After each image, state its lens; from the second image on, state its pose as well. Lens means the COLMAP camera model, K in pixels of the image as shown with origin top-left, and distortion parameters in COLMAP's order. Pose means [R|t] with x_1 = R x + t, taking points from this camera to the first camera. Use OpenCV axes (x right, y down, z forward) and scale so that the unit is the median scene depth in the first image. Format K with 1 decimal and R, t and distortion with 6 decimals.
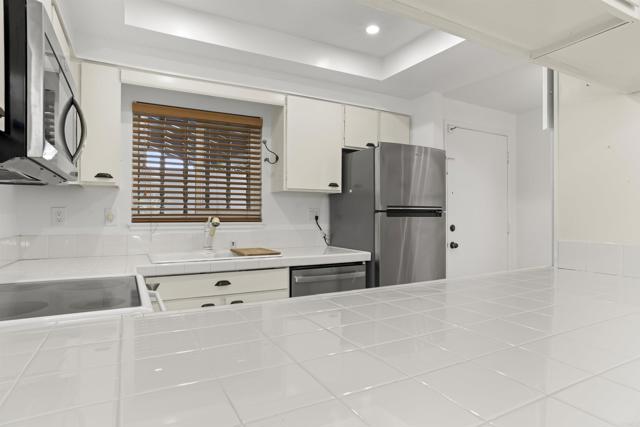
lens RADIAL K [[363.4, 0, 320.0], [0, 363.4, 213.5], [0, 0, 1]] dist [-0.053857, 0.042635]
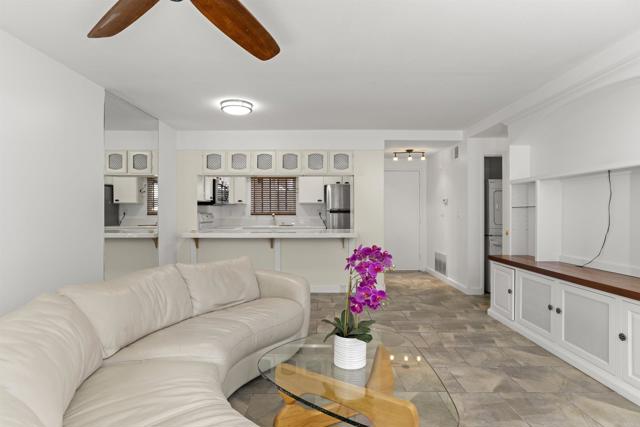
lens RADIAL K [[363.4, 0, 320.0], [0, 363.4, 213.5], [0, 0, 1]] dist [-0.053857, 0.042635]
pose [[0.877160, -0.001944, -0.480195, 1.318298], [0.003701, 0.999989, 0.002713, 0.004311], [0.480185, -0.004157, 0.877158, -1.266973]]
